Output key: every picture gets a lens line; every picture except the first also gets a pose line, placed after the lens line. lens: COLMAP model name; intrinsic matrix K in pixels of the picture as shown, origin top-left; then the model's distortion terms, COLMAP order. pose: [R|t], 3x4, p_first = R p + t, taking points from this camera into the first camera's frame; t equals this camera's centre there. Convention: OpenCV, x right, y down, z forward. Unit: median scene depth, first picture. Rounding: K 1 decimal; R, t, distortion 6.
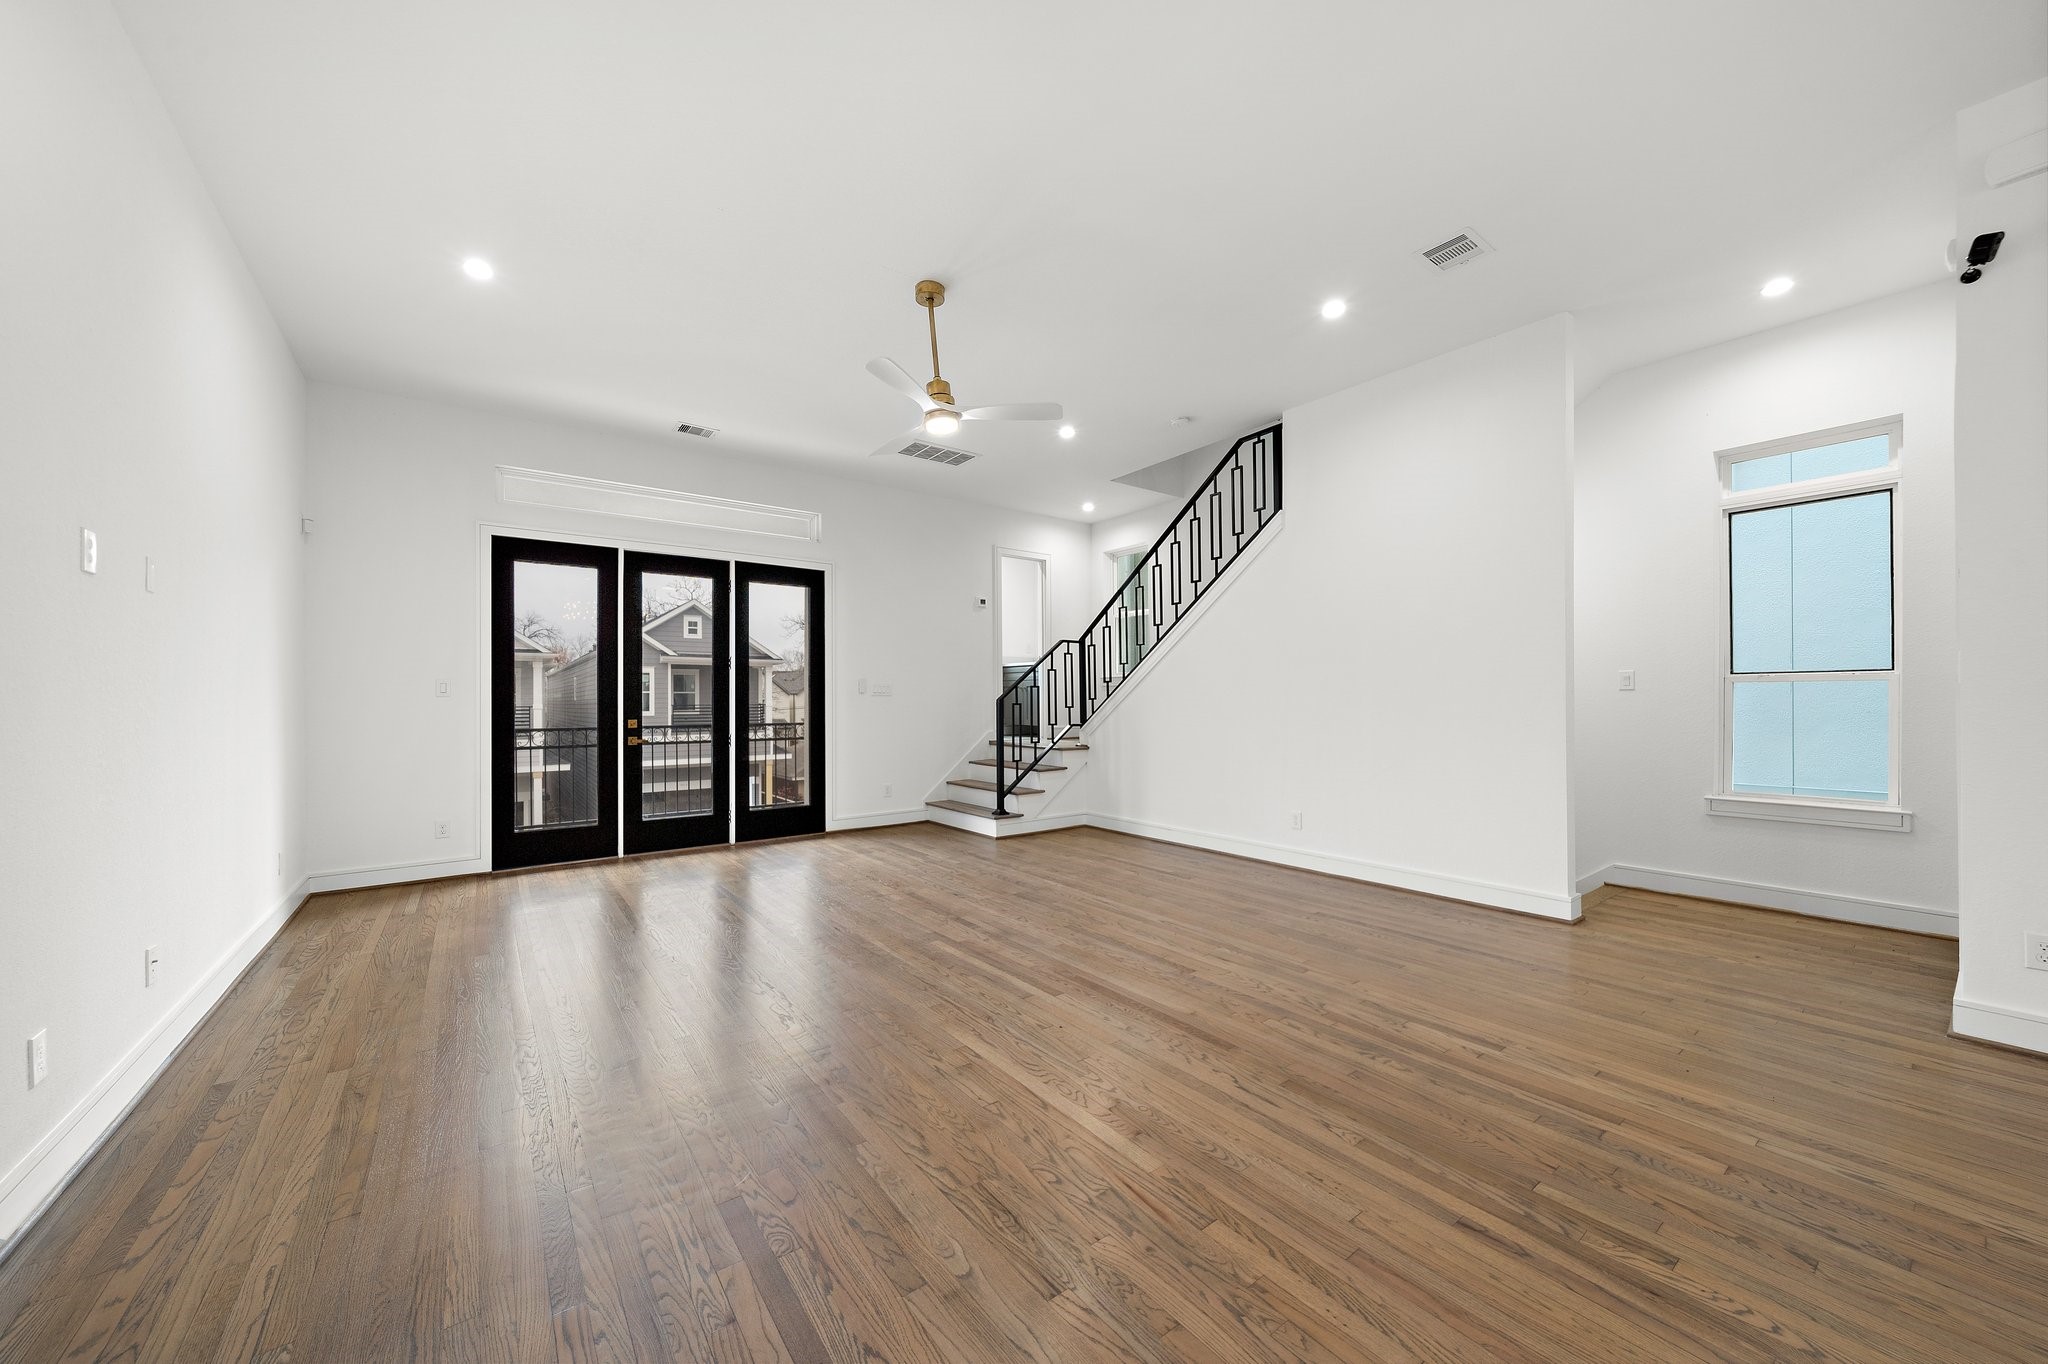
lens RADIAL K [[735.8, 0, 1020.6], [0, 735.8, 702.2], [0, 0, 1]] dist [-0.003511, -0.000198]
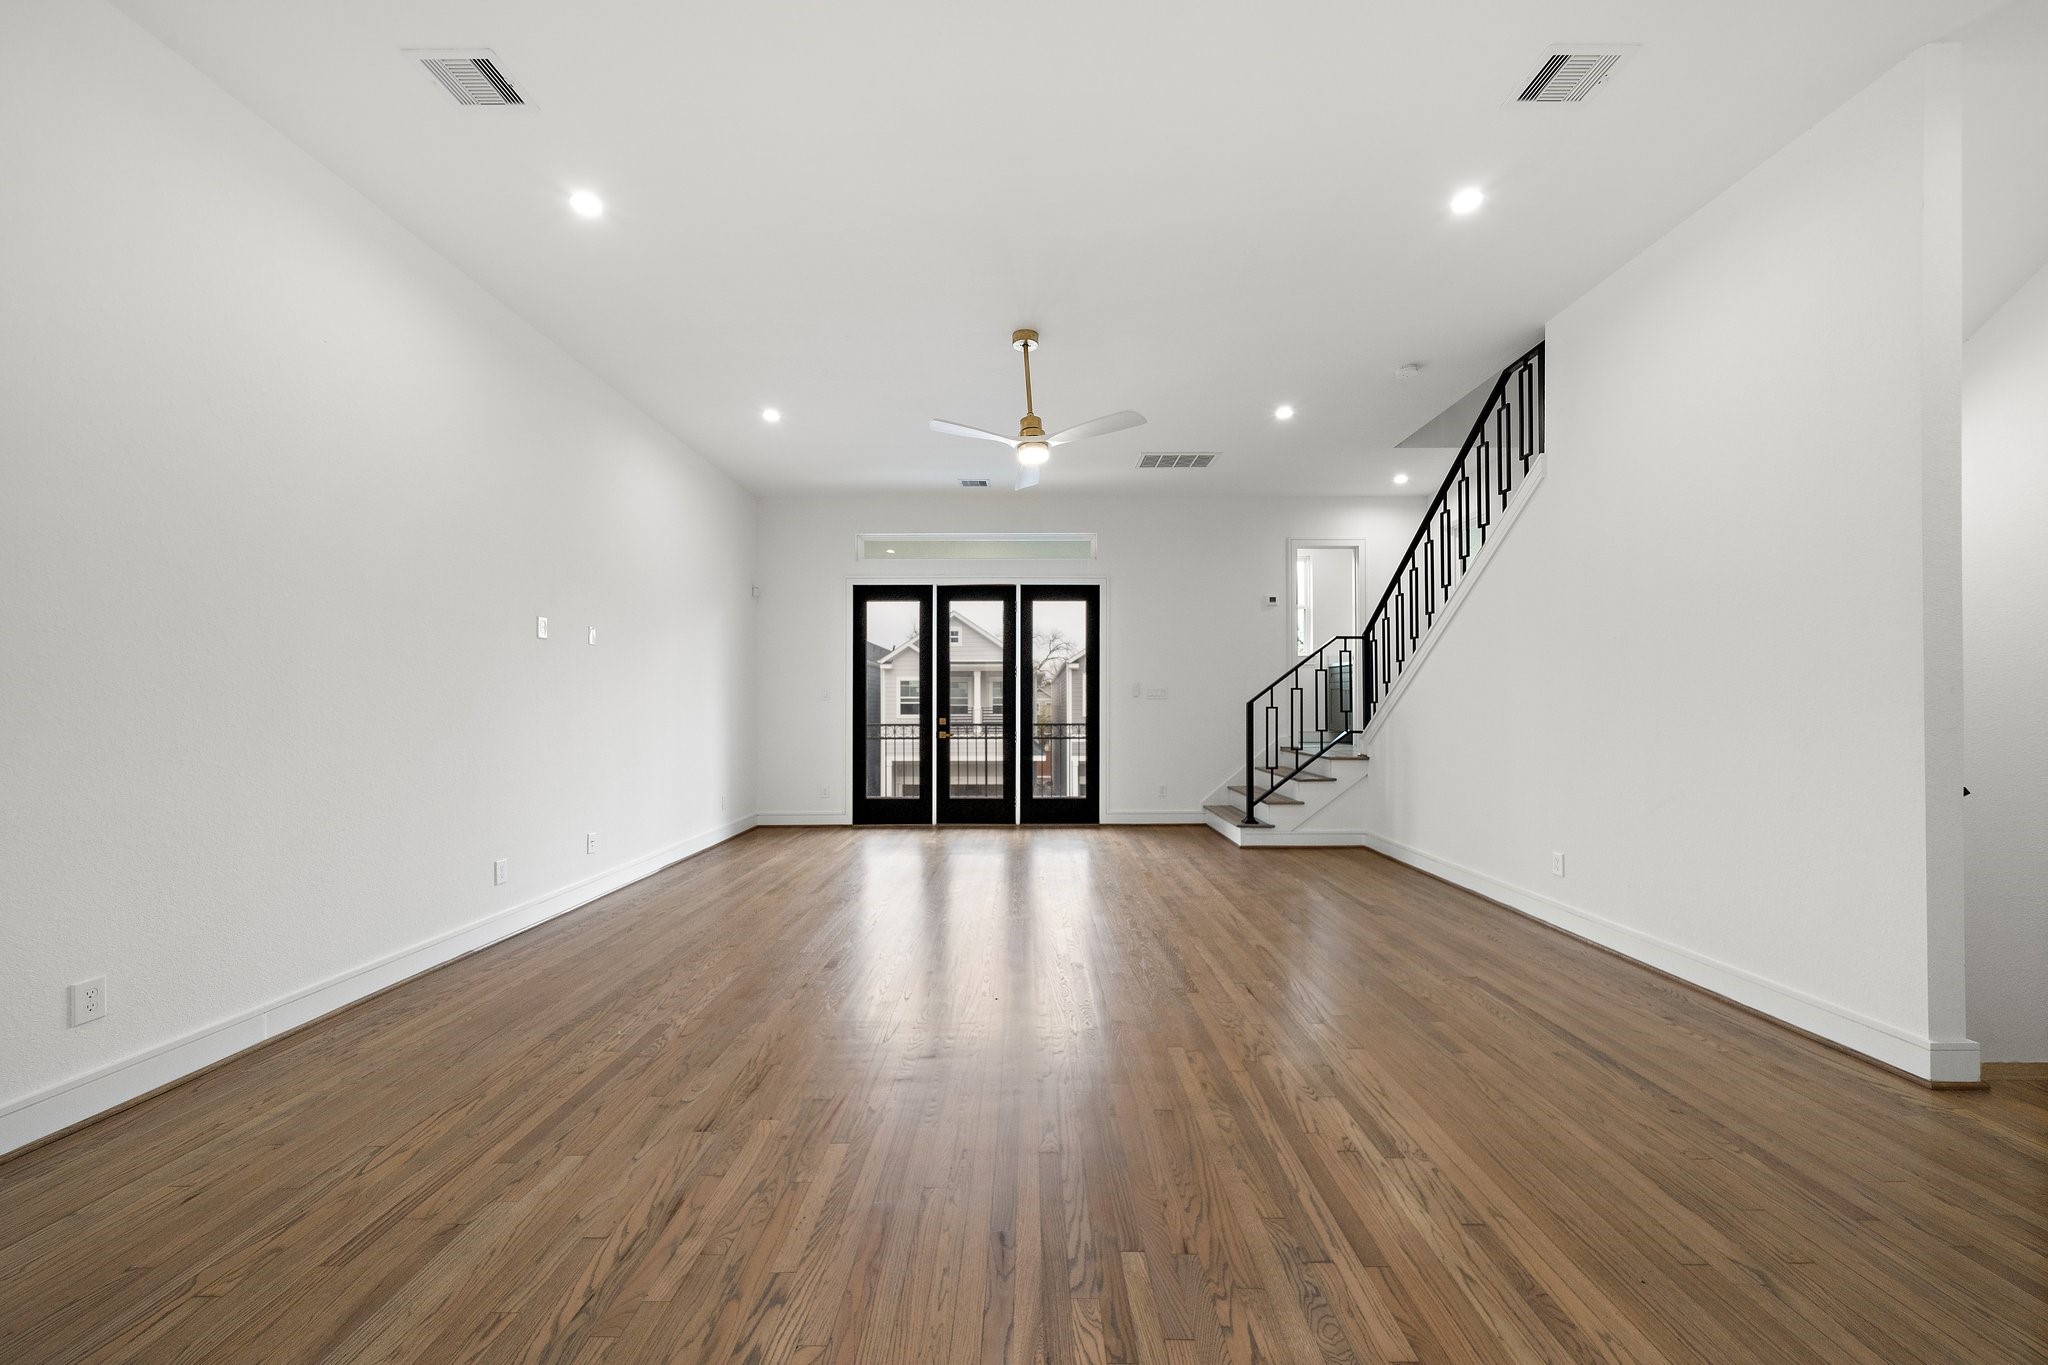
lens RADIAL K [[740.7, 0, 1026.6], [0, 740.7, 701.4], [0, 0, 1]] dist [-0.002327, -0.000095]
pose [[0.798780, 0.000604, -0.601622, 0.395605], [-0.003729, 0.999985, -0.003947, -0.000486], [0.601611, 0.005396, 0.798771, 0.071160]]
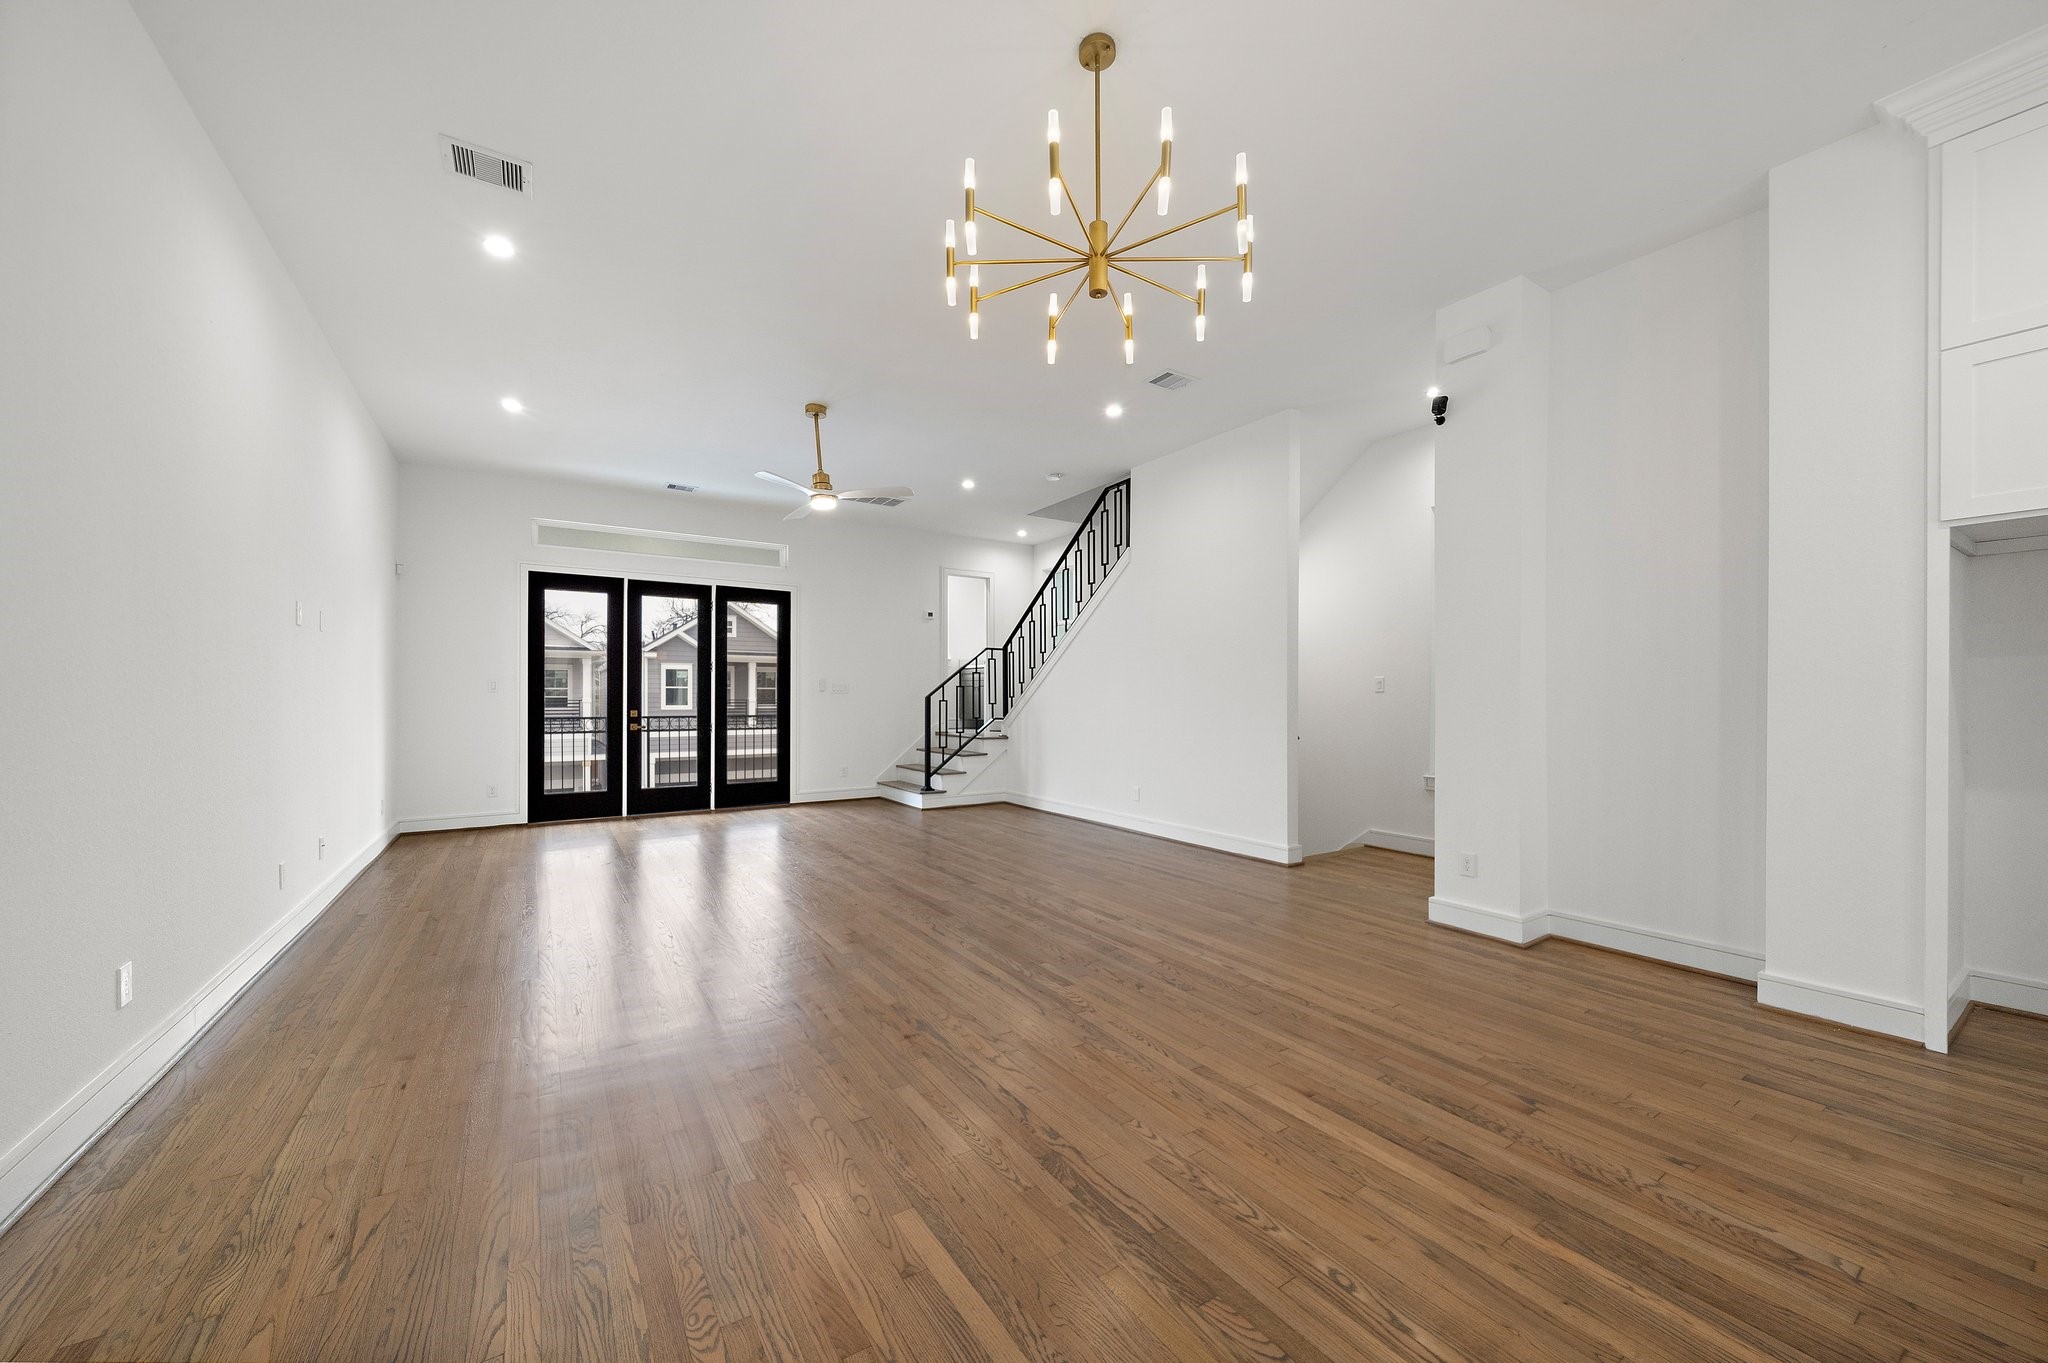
lens RADIAL K [[760.4, 0, 1024.3], [0, 760.4, 701.6], [0, 0, 1]] dist [-0.001284, -0.000097]
pose [[0.997602, 0.006933, -0.068857, 0.272342], [-0.006774, 0.999974, 0.002544, 0.000230], [0.068873, -0.002071, 0.997623, -0.312222]]
